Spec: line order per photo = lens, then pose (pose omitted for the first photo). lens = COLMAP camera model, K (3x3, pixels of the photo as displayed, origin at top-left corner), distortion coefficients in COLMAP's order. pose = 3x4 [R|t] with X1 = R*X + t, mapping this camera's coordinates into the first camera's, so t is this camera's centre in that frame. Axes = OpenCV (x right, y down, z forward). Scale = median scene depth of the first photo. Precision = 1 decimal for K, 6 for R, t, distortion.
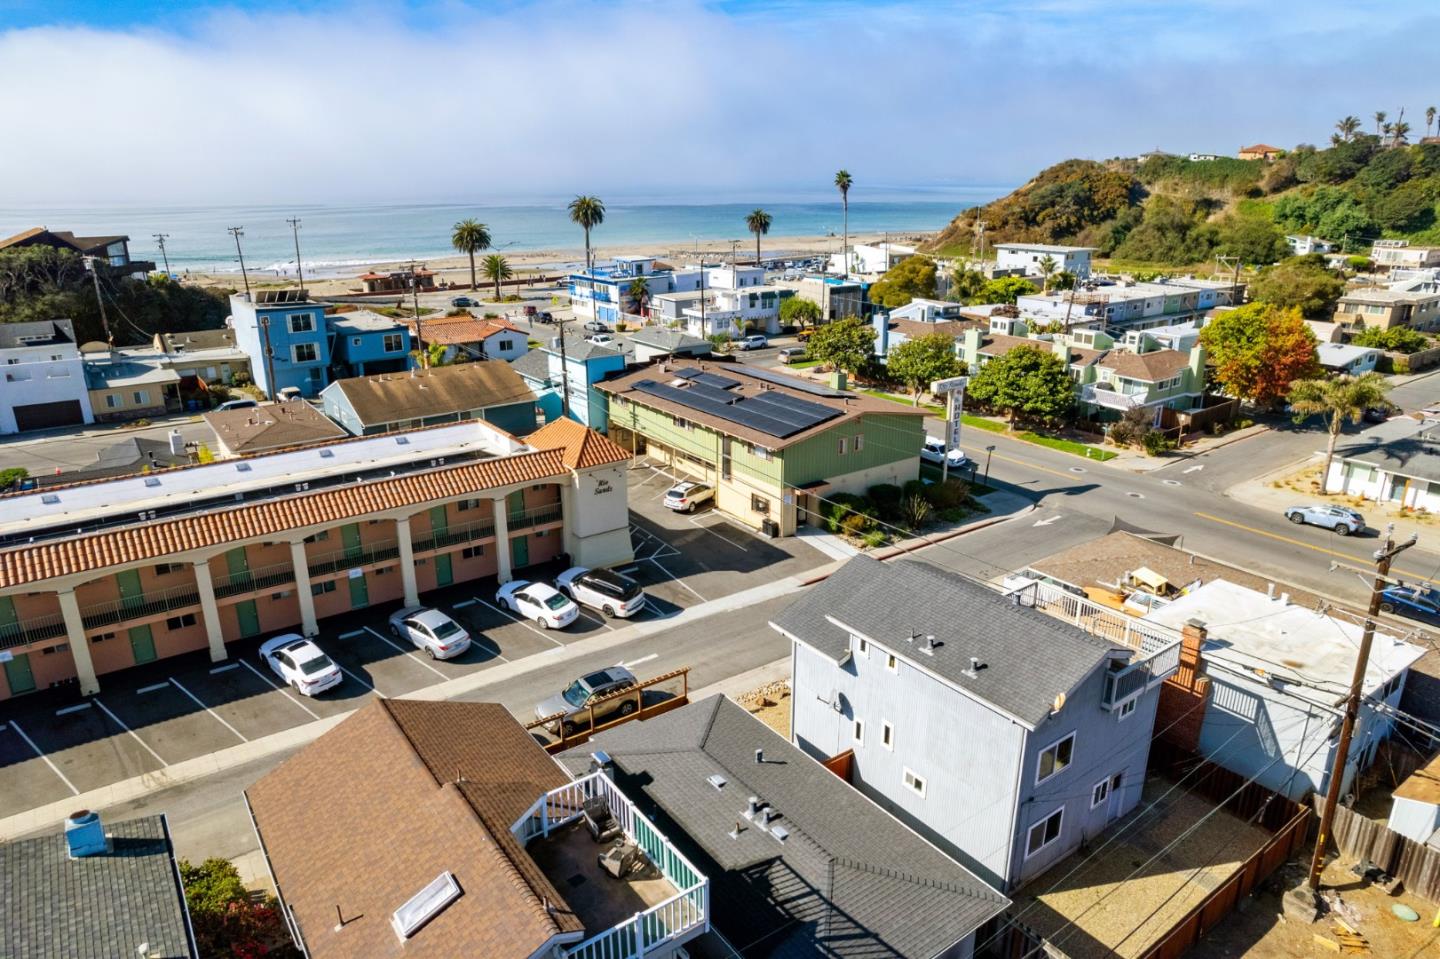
lens RADIAL K [[923.8, 0, 710.3], [0, 923.8, 479.6], [0, 0, 1]] dist [-0.063679, 0.056002]
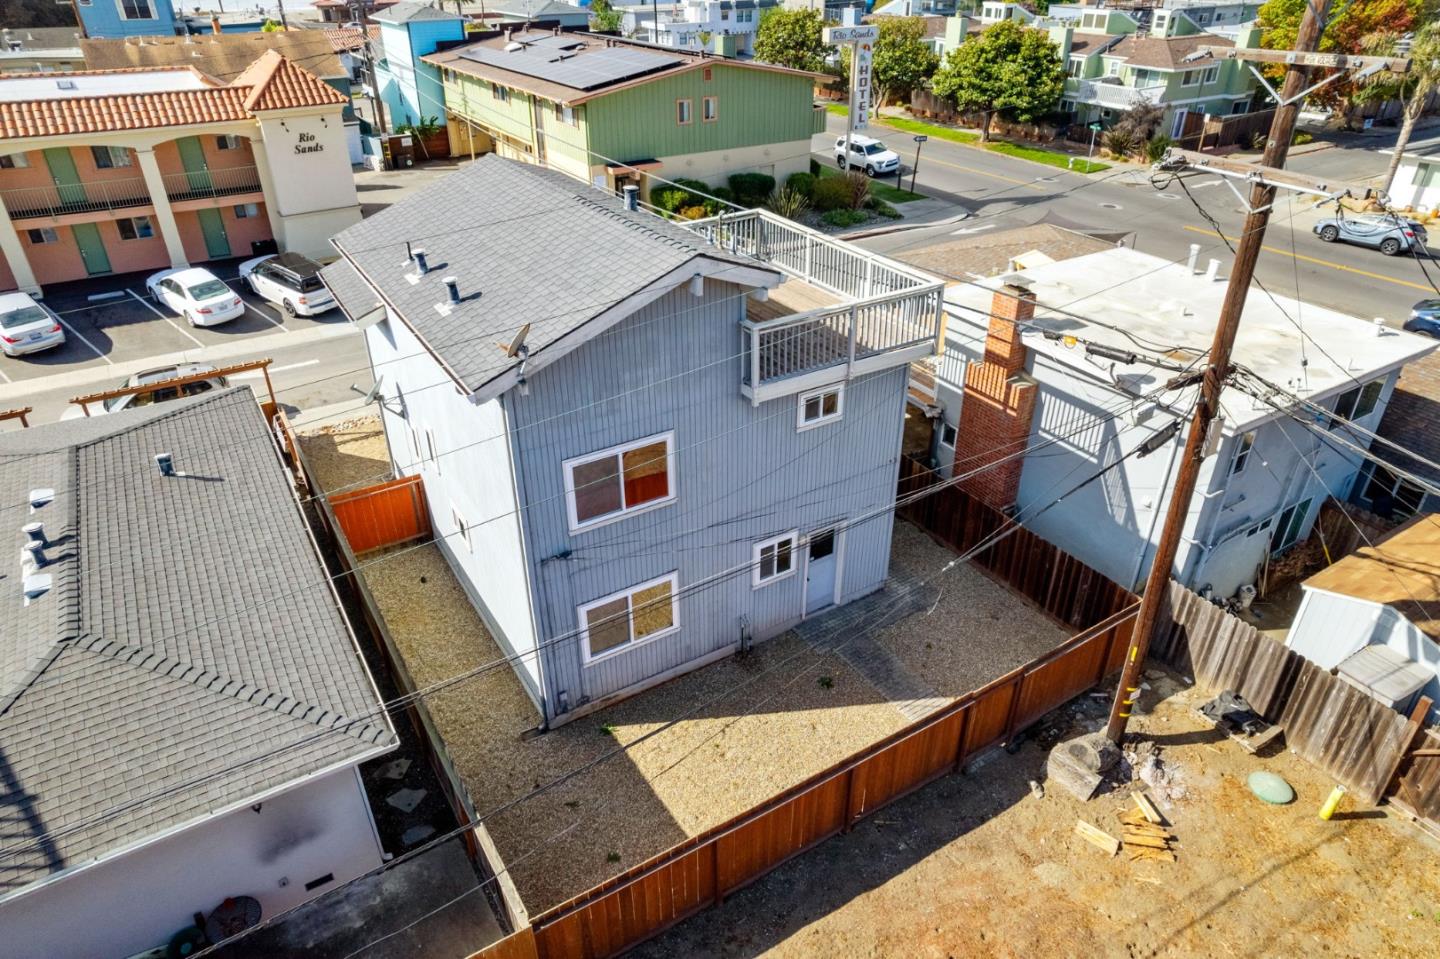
lens RADIAL K [[923.8, 0, 710.1], [0, 923.8, 475.8], [0, 0, 1]] dist [-0.063679, 0.056002]
pose [[0.997111, 0.037391, -0.066123, 0.171625], [-0.022645, 0.977199, 0.211113, 0.070328], [0.072509, -0.209006, 0.975223, 0.182117]]
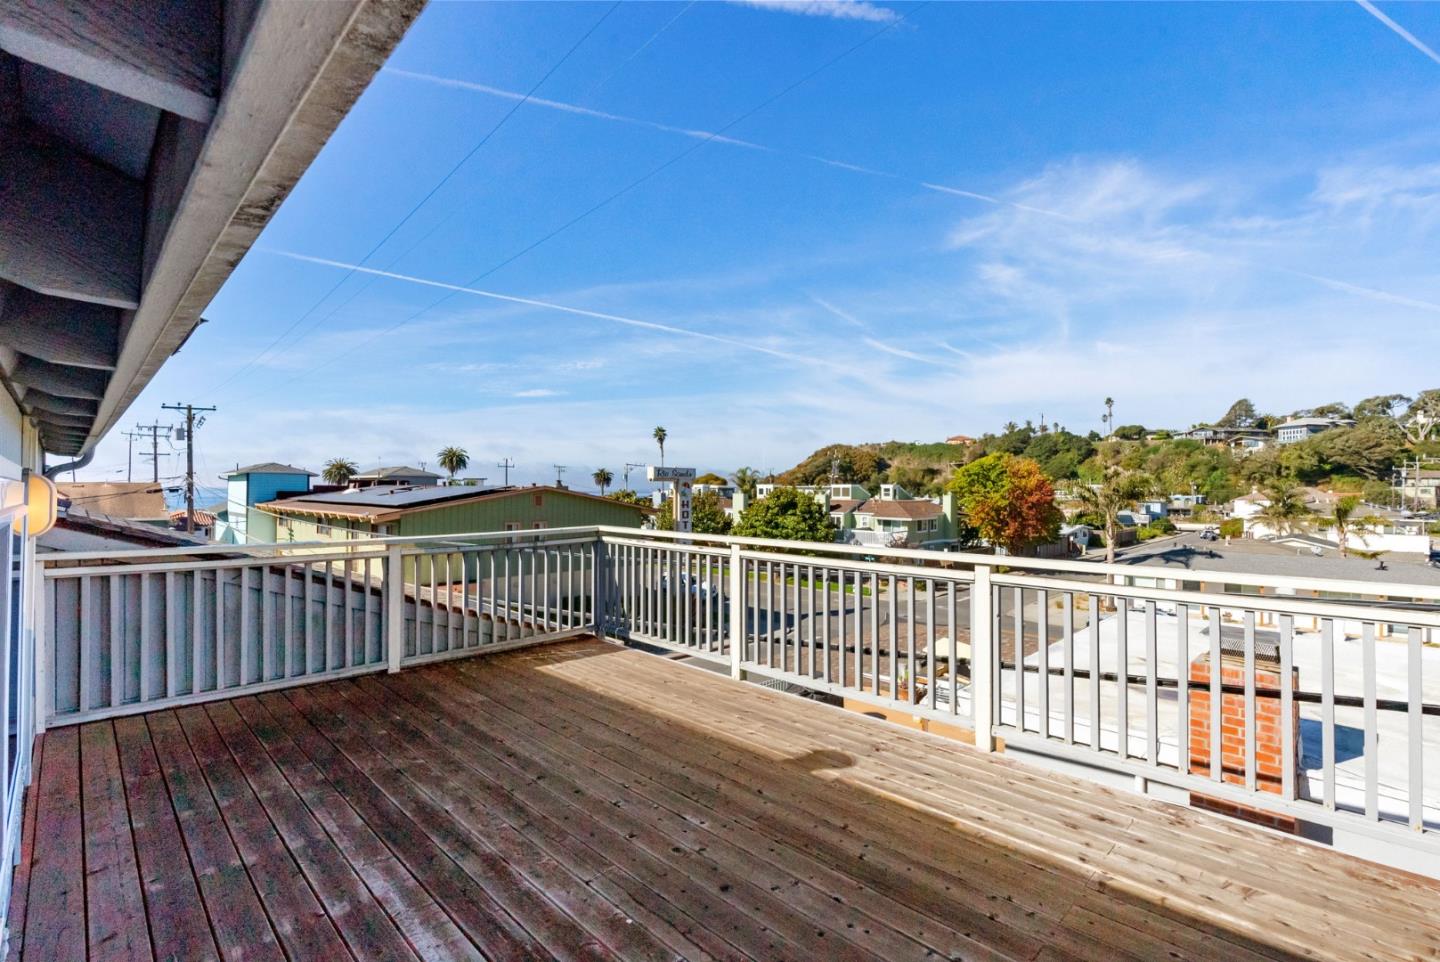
lens RADIAL K [[650.9, 0, 715.9], [0, 650.9, 485.5], [0, 0, 1]] dist [-0.013164, 0.003503]
pose [[0.986276, 0.011887, 0.164675, 0.166453], [0.041836, 0.946860, -0.318913, 0.073603], [-0.159715, 0.321426, 0.933369, 0.378558]]
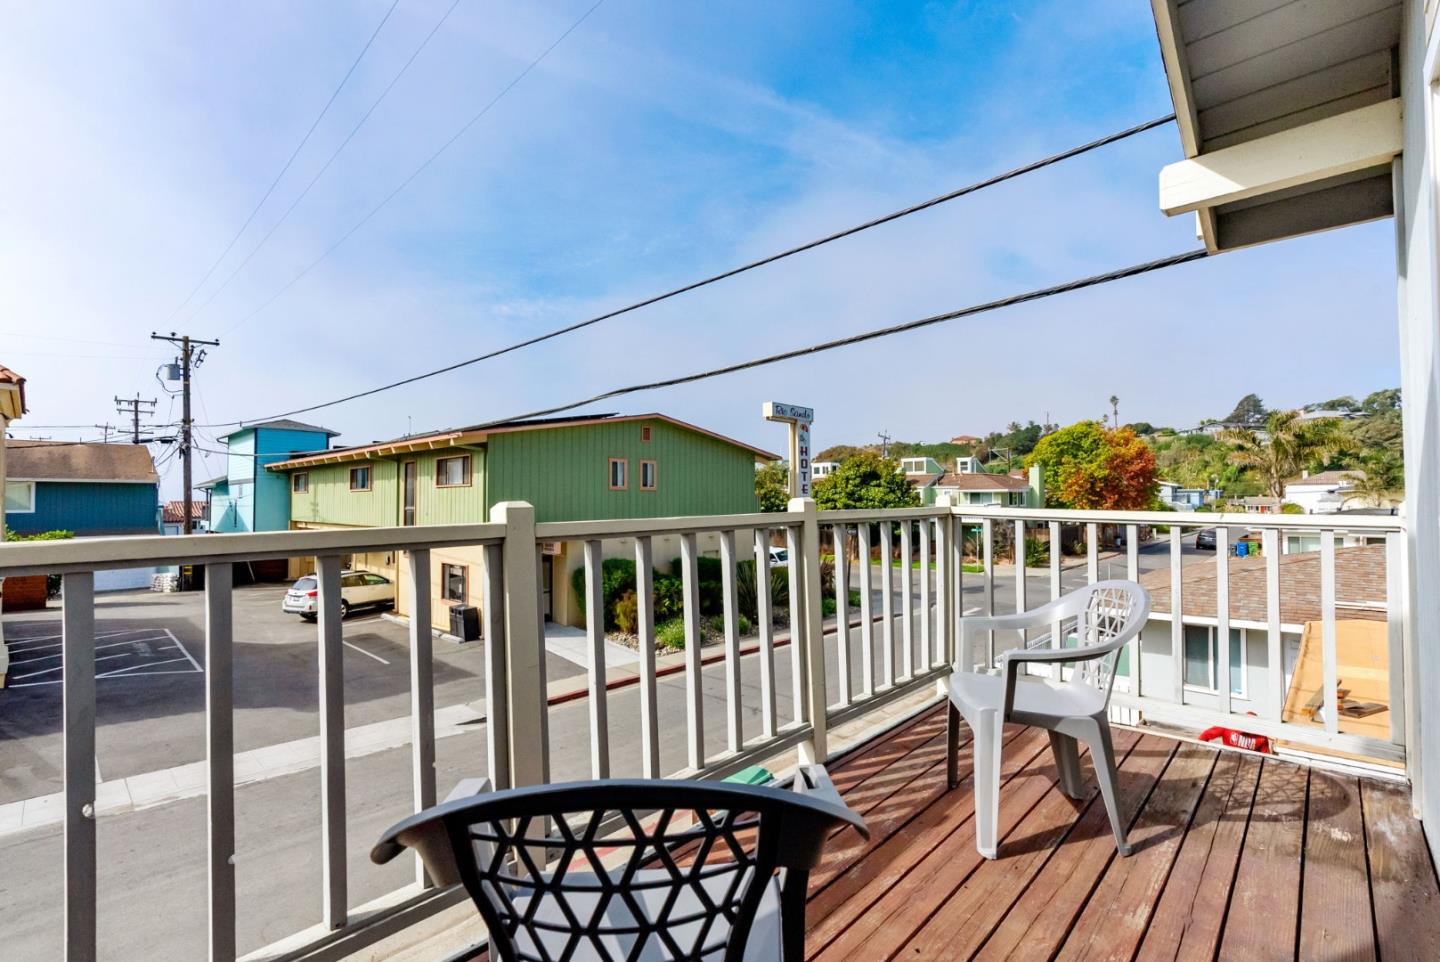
lens RADIAL K [[650.9, 0, 717.1], [0, 650.9, 489.4], [0, 0, 1]] dist [-0.013164, 0.003503]
pose [[0.982193, 0.002205, 0.187861, 0.099358], [0.060838, 0.942319, -0.329142, 0.080592], [-0.177751, 0.334710, 0.925405, 0.485513]]
